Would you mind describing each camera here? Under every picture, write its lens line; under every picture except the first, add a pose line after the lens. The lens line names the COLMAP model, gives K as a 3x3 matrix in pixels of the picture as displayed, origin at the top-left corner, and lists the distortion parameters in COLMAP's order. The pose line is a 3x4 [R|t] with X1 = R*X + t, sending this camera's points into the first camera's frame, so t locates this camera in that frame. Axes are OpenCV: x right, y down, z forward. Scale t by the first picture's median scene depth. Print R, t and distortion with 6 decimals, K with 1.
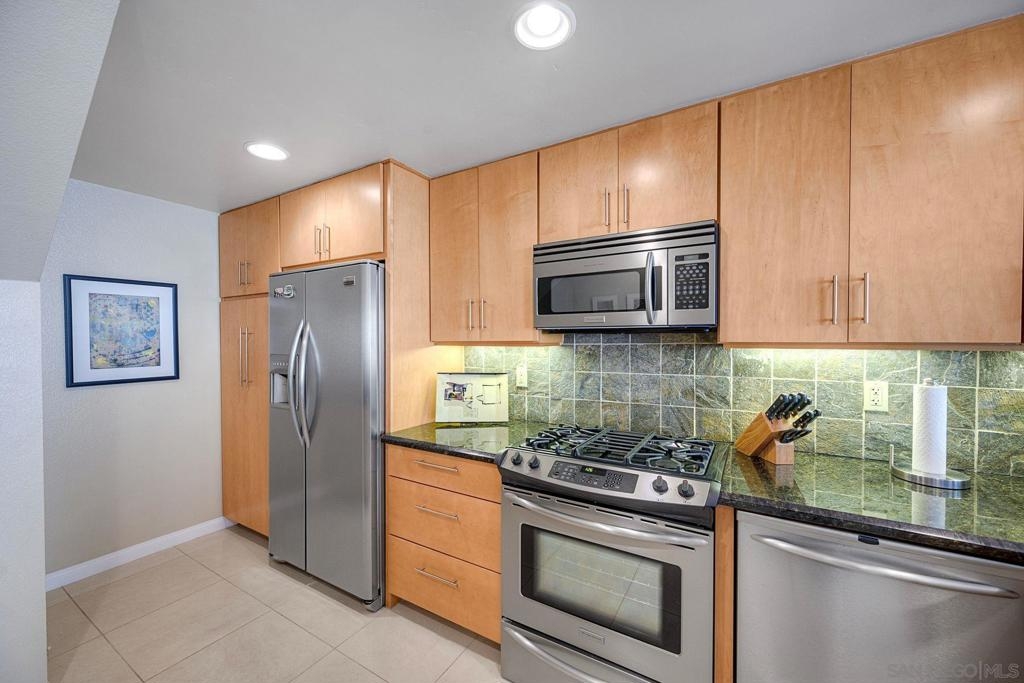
lens RADIAL K [[400.2, 0, 509.6], [0, 400.2, 343.2], [0, 0, 1]] dist [-0.000492, 0.000275]
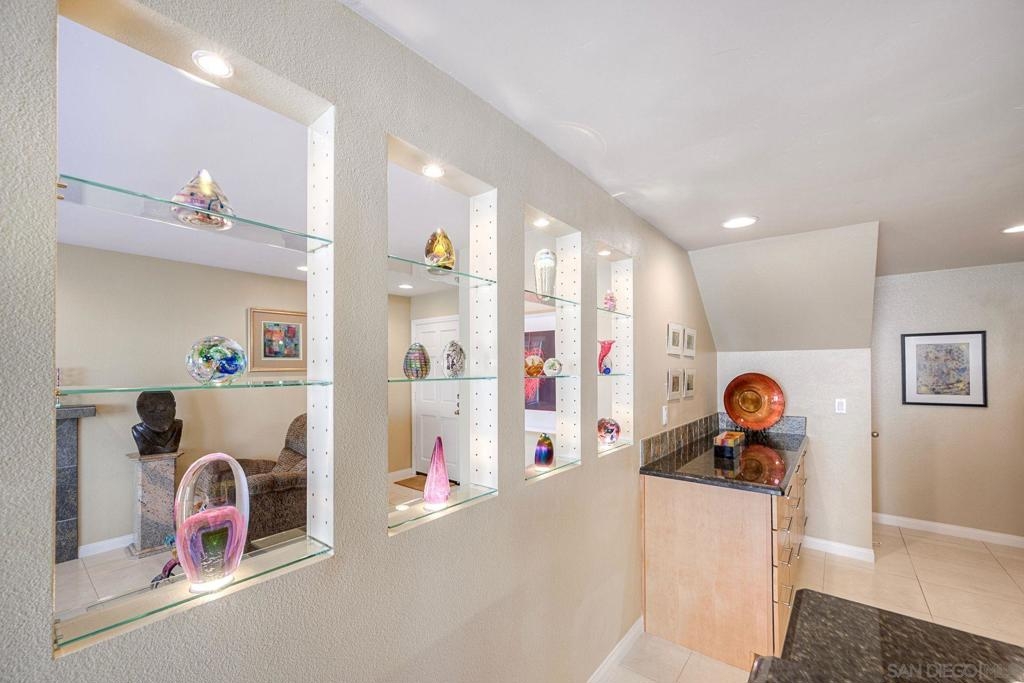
lens RADIAL K [[411.0, 0, 506.8], [0, 411.0, 363.9], [0, 0, 1]] dist [-0.006672, 0.000000]
pose [[-0.138453, -0.006079, -0.990350, 0.809877], [-0.008200, 0.999954, -0.004991, -0.033989], [0.990335, 0.007430, -0.138496, -0.383597]]
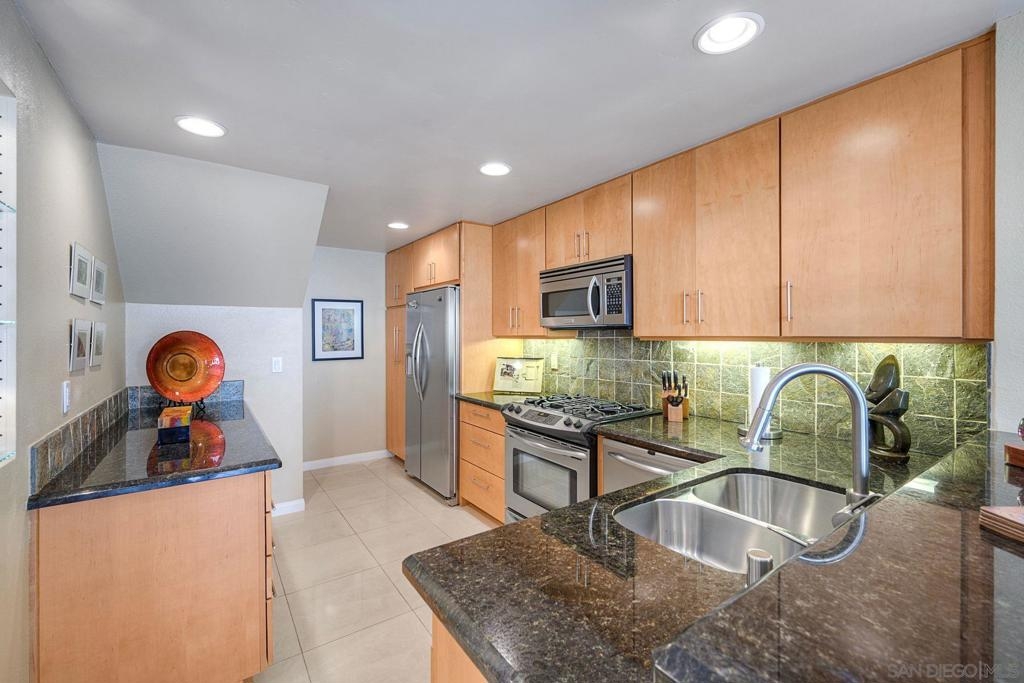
lens RADIAL K [[432.6, 0, 511.2], [0, 432.6, 331.2], [0, 0, 1]] dist [-0.001636, 0.000073]
pose [[0.914291, -0.004422, -0.405034, 0.554902], [-0.002212, 0.999871, -0.015908, 0.004622], [0.405052, 0.015440, 0.914163, -0.465373]]
